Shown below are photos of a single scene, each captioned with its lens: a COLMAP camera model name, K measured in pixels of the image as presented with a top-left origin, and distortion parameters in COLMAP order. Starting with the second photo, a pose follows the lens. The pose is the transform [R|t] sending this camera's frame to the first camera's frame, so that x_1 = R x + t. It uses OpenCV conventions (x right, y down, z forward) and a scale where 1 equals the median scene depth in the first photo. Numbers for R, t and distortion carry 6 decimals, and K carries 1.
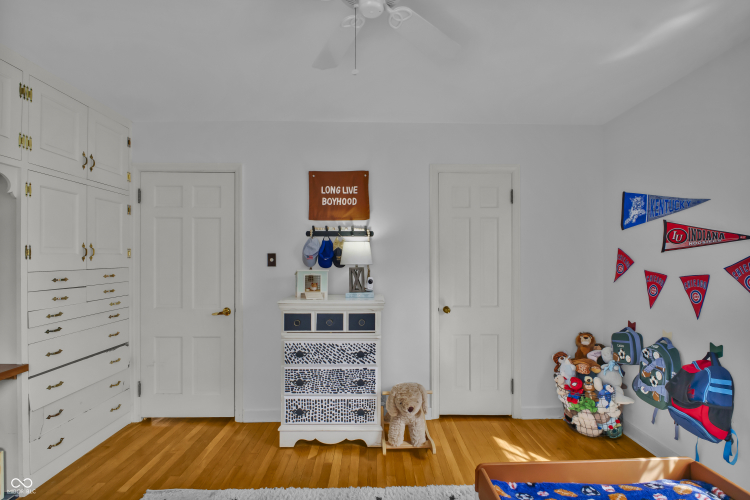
lens RADIAL K [[357.0, 0, 376.3], [0, 357.0, 256.3], [0, 0, 1]] dist [-0.015353, -0.001620]
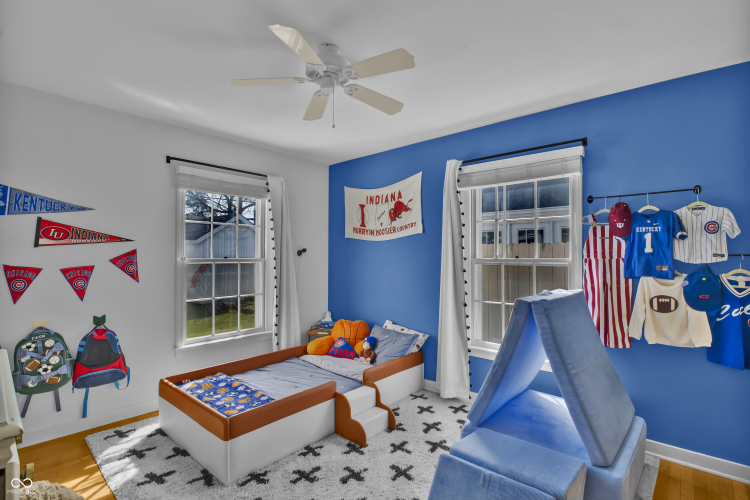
lens RADIAL K [[357.0, 0, 378.0], [0, 357.0, 246.1], [0, 0, 1]] dist [-0.015353, -0.001620]
pose [[-0.737400, 0.016115, 0.675264, -0.686469], [-0.006021, 0.999519, -0.030428, 0.011698], [-0.675429, -0.026504, -0.736948, 1.137403]]
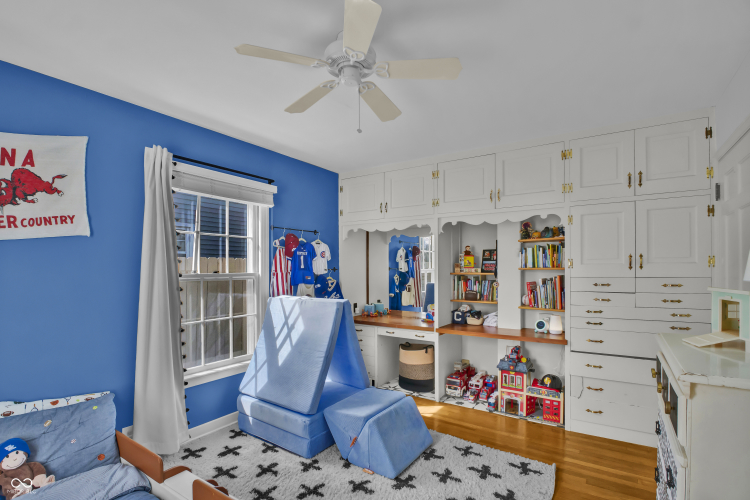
lens RADIAL K [[357.0, 0, 386.3], [0, 357.0, 266.0], [0, 0, 1]] dist [-0.015353, -0.001620]
pose [[-0.556996, -0.005194, -0.830499, 0.582533], [0.009250, 0.999880, -0.012457, 0.008486], [0.830464, -0.014621, -0.556881, 1.072126]]
